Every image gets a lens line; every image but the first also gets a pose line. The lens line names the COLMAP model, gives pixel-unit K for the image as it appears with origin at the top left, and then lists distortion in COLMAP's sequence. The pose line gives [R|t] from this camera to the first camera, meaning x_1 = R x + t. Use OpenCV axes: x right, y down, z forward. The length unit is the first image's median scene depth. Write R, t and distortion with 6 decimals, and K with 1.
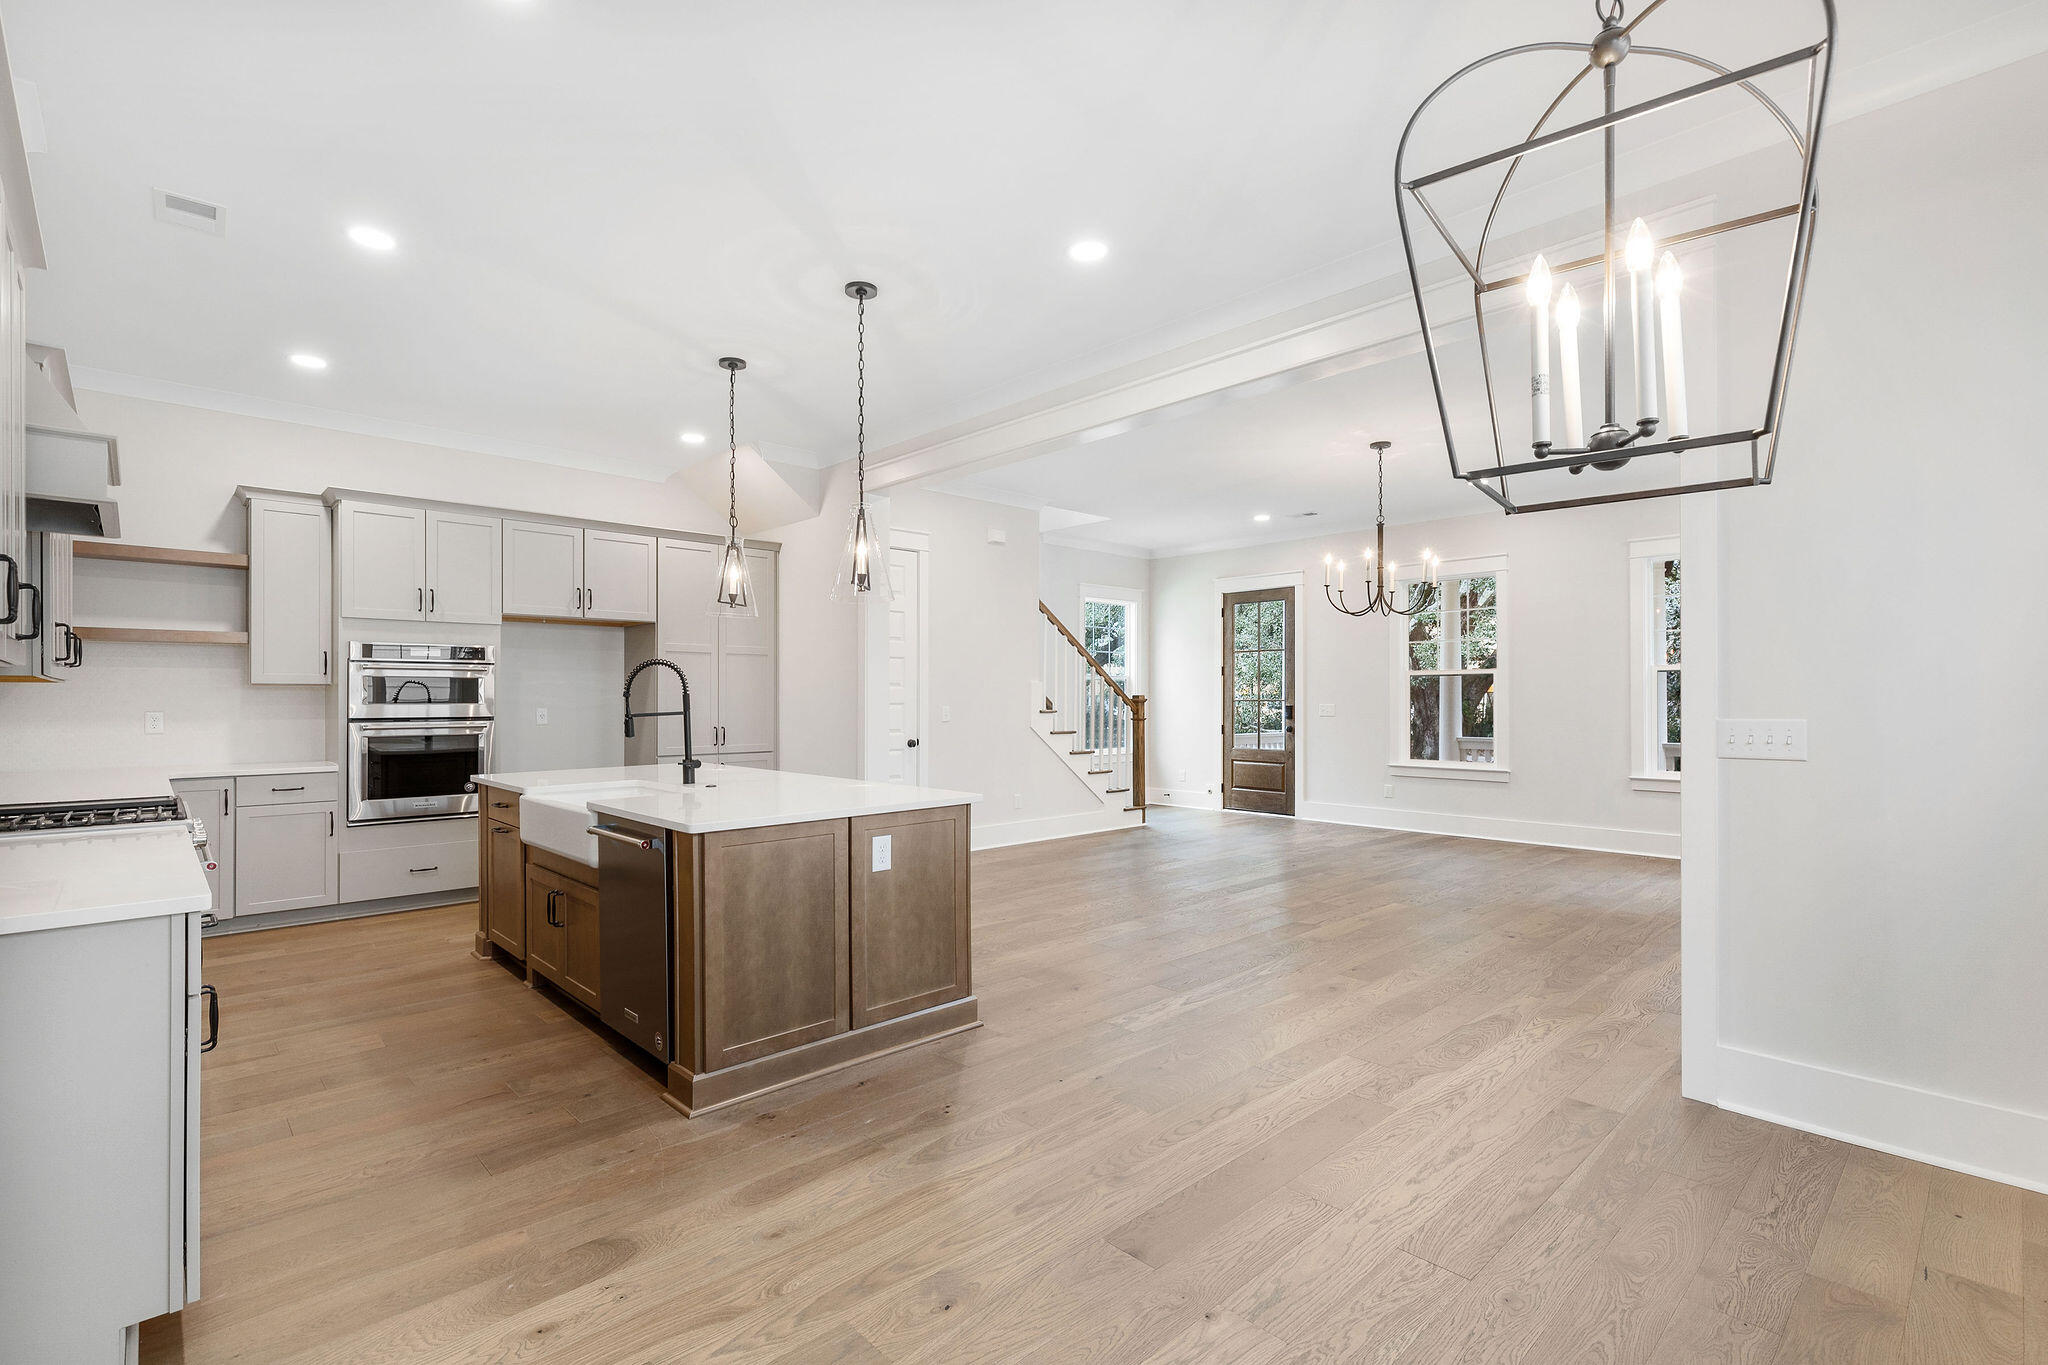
lens RADIAL K [[941.0, 0, 1017.3], [0, 941.0, 702.1], [0, 0, 1]] dist [0.008389, -0.002191]
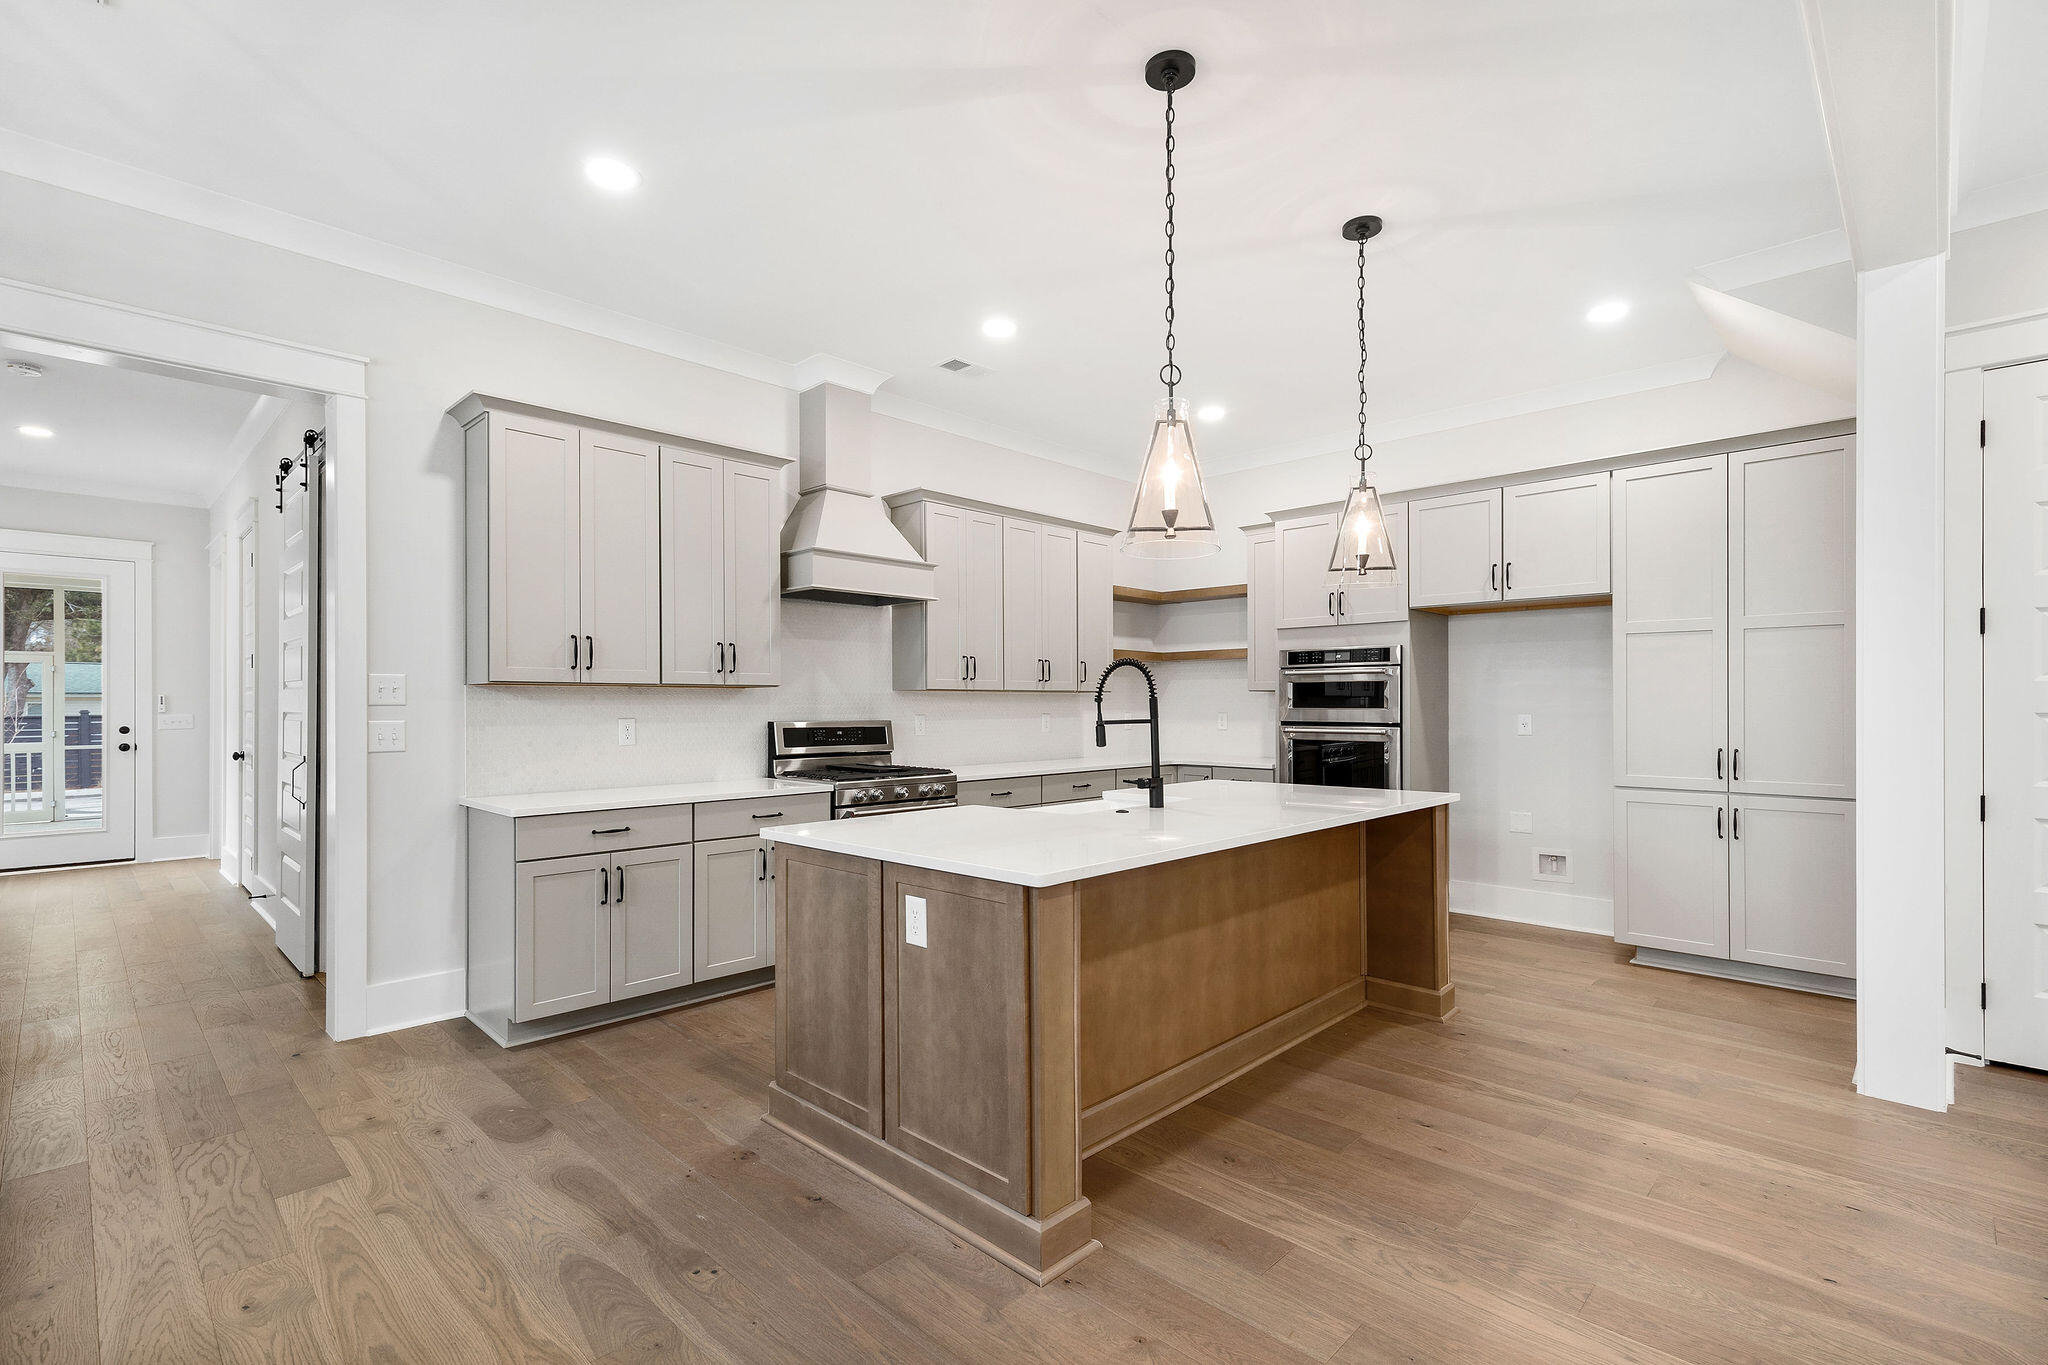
lens RADIAL K [[941.0, 0, 1033.8], [0, 941.0, 694.5], [0, 0, 1]] dist [0.008389, -0.002191]
pose [[0.037150, -0.009277, -0.999267, 0.426786], [-0.000884, 0.999956, -0.009317, -0.003839], [0.999309, 0.001229, 0.037141, 0.784520]]
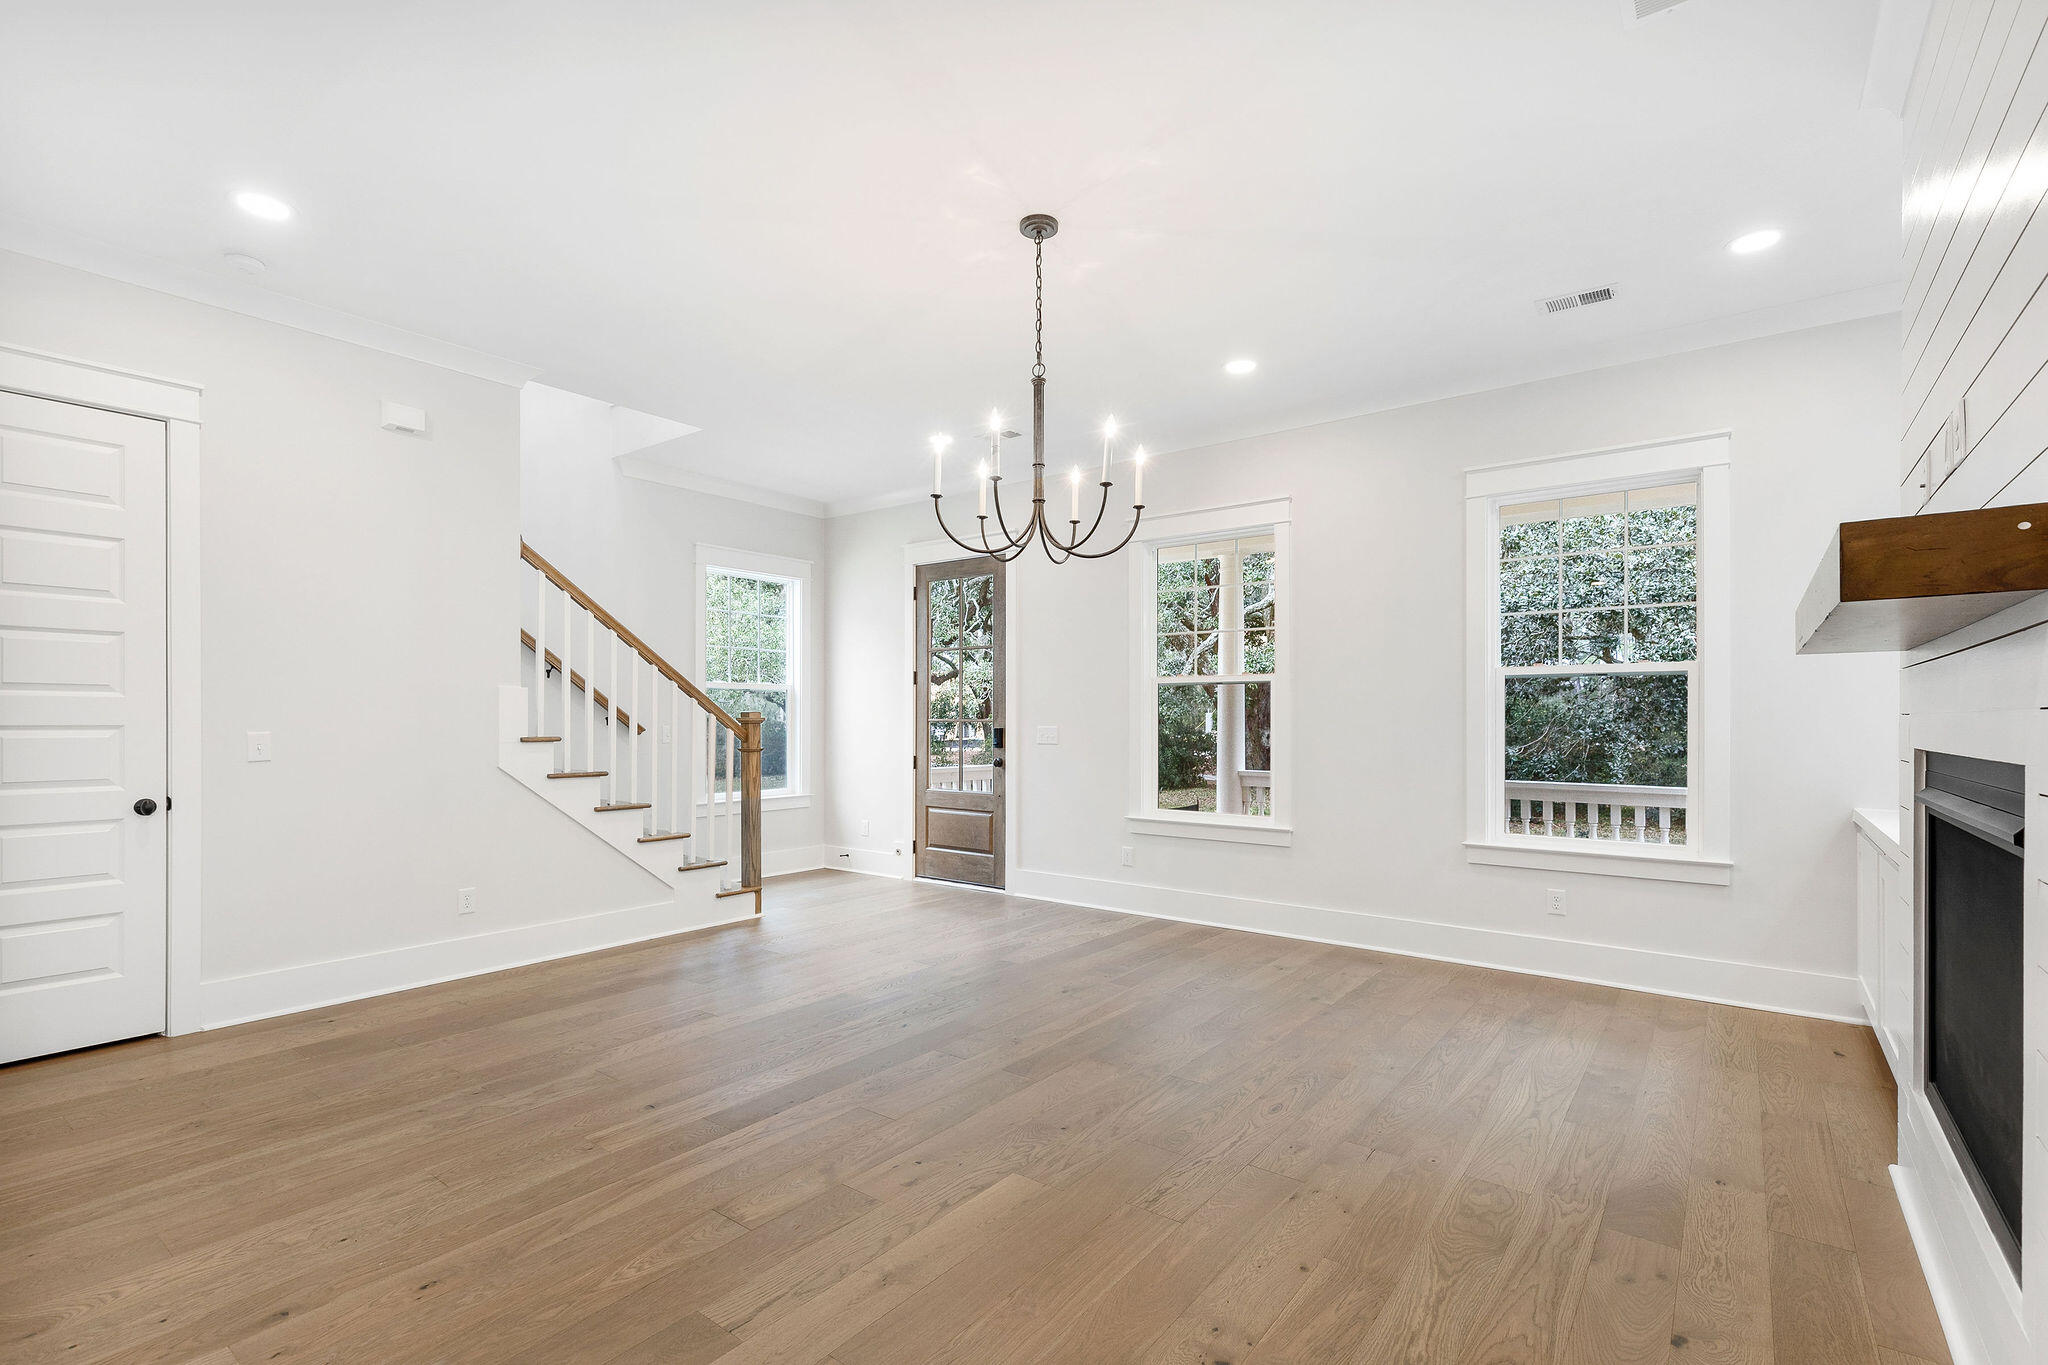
lens RADIAL K [[941.0, 0, 1017.9], [0, 941.0, 722.8], [0, 0, 1]] dist [0.008389, -0.002191]
pose [[0.986761, 0.001564, 0.162175, 0.203909], [-0.001868, 0.999997, 0.001721, -0.001464], [-0.162171, -0.002001, 0.986761, 0.345591]]
